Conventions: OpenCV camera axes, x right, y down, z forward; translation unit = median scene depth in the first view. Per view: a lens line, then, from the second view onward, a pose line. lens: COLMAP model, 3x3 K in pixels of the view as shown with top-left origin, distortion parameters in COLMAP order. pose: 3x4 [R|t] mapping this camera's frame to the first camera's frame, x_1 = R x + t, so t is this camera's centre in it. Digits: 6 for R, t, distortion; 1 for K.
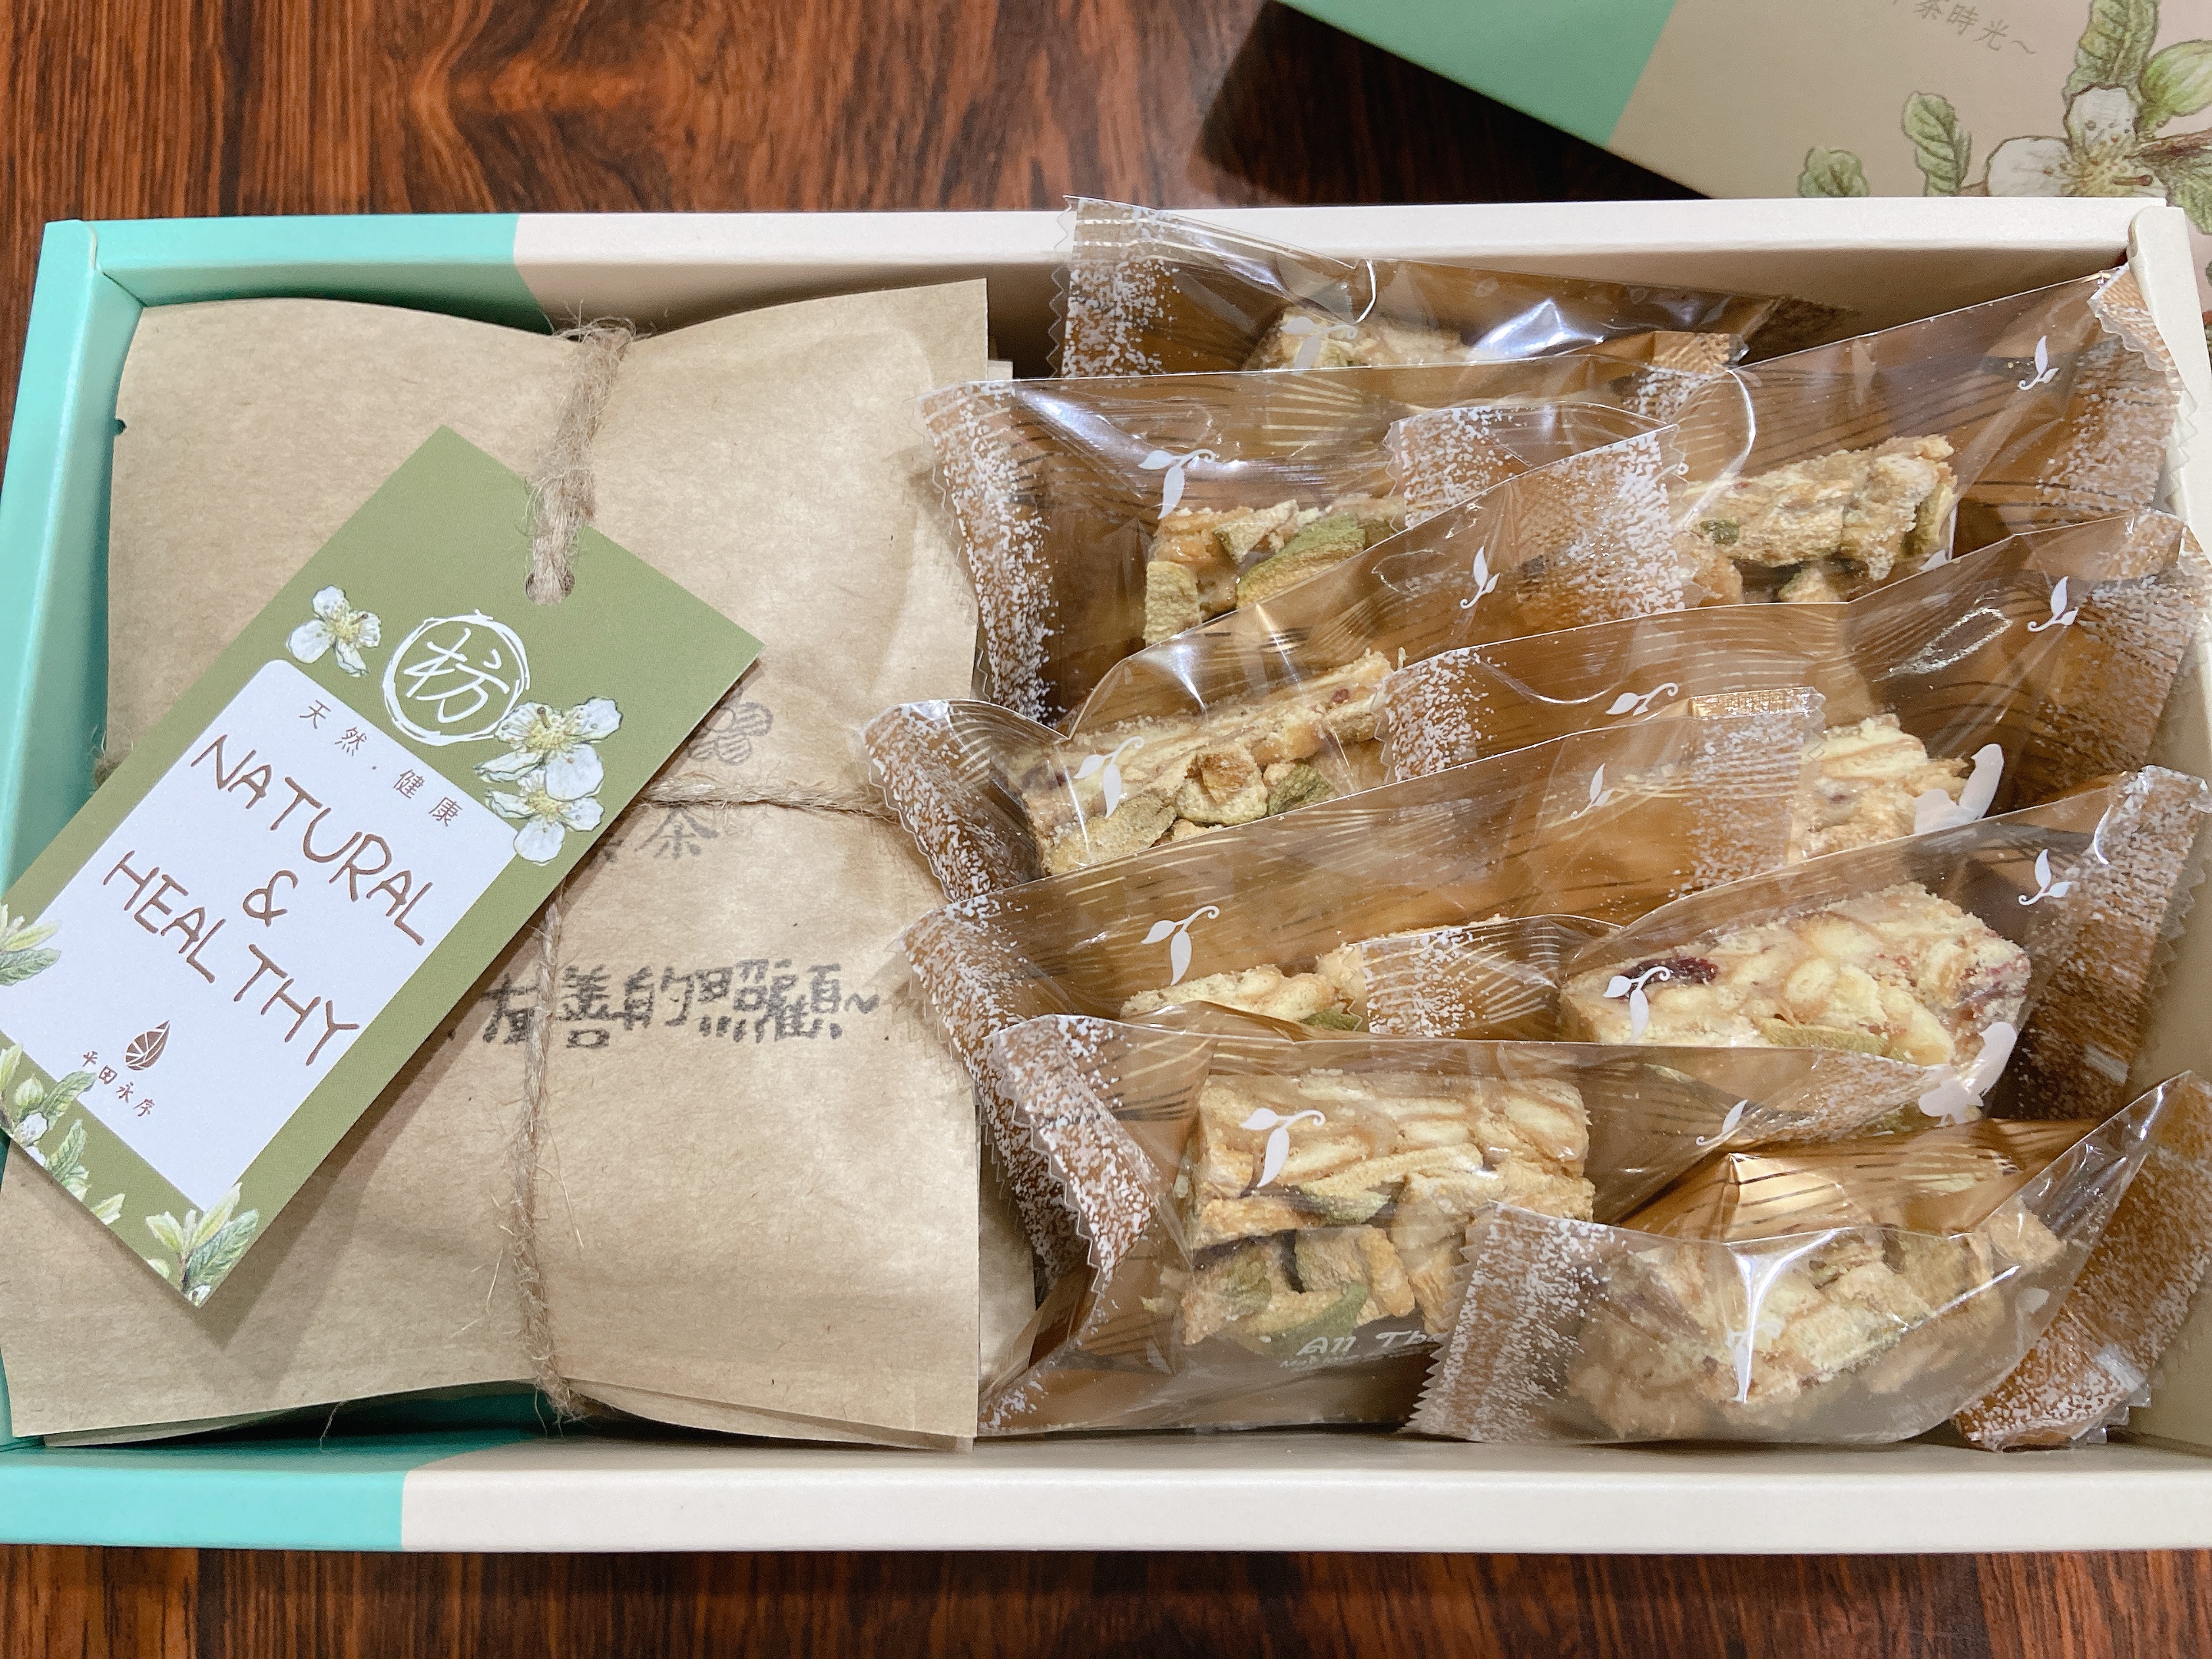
lens RADIAL K [[1693.4, 0, 1104.8], [0, 1693.4, 798.6], [0, 0, 1]] dist [0.182717, -0.269126]
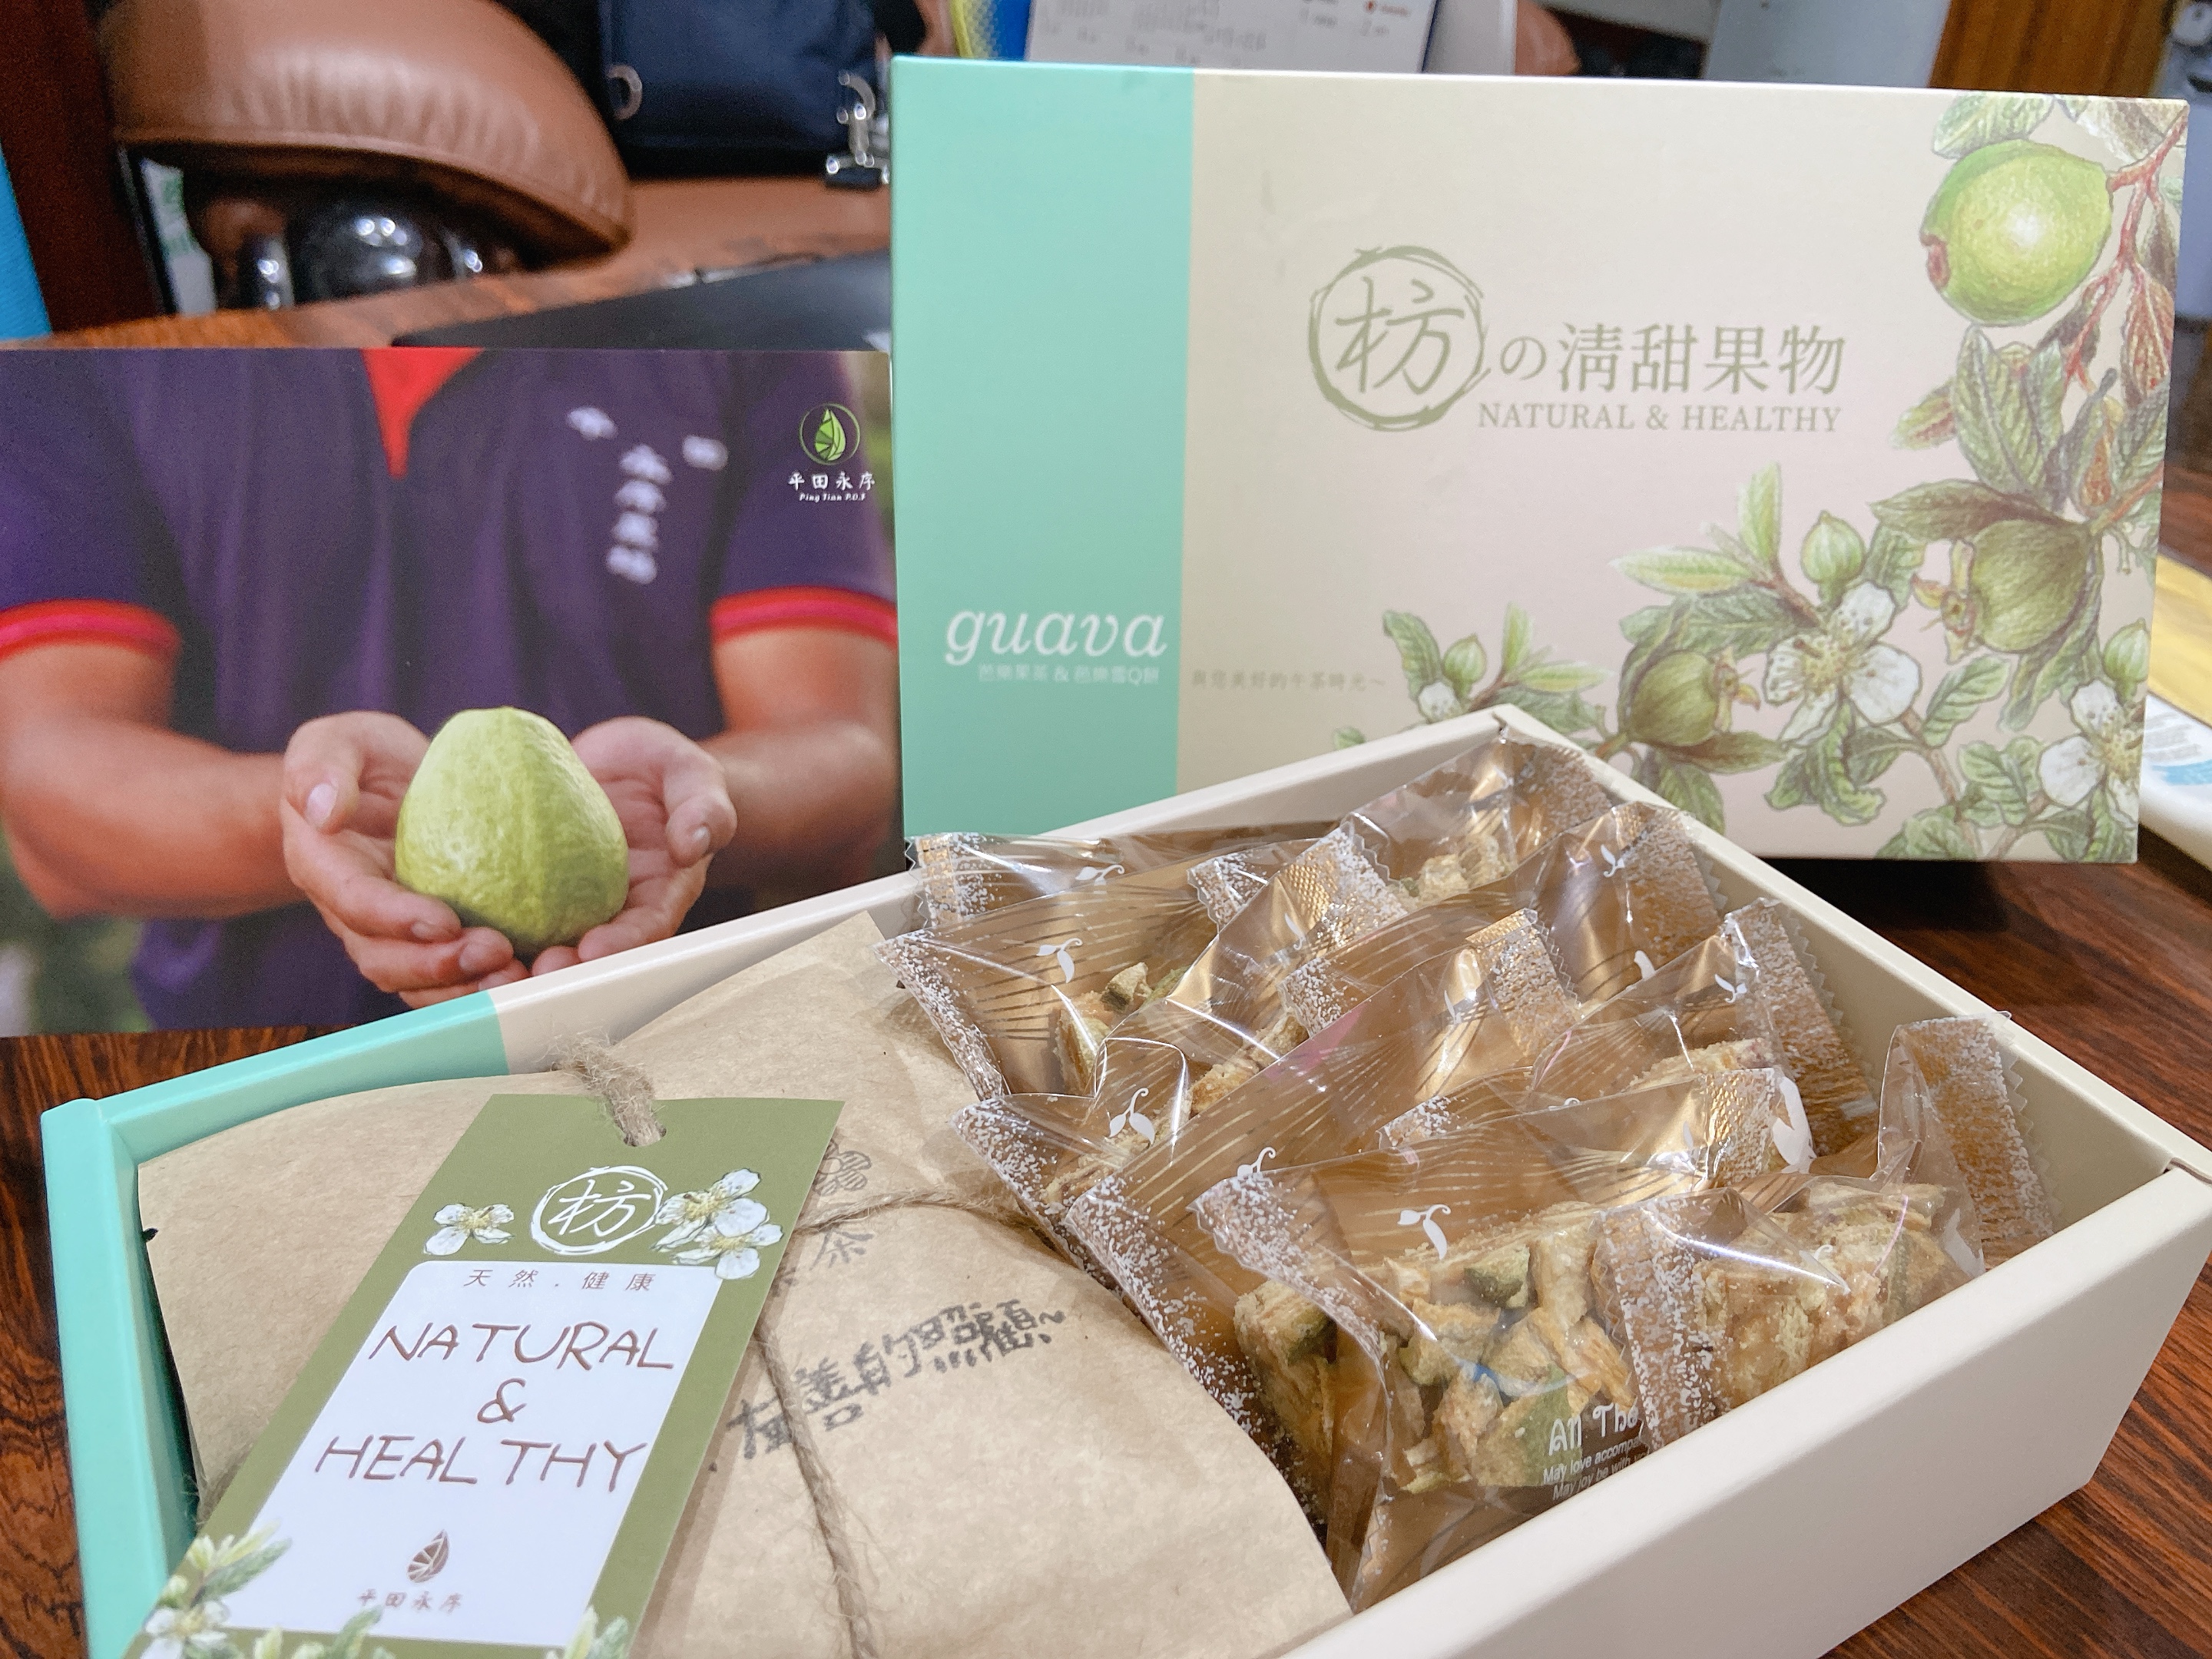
lens RADIAL K [[1693.4, 0, 1104.8], [0, 1693.4, 798.6], [0, 0, 1]] dist [0.182717, -0.269126]
pose [[0.868787, -0.221016, 0.443127, -0.539099], [0.468380, 0.657211, -0.590504, 0.580197], [-0.160717, 0.720573, 0.674496, 0.006166]]
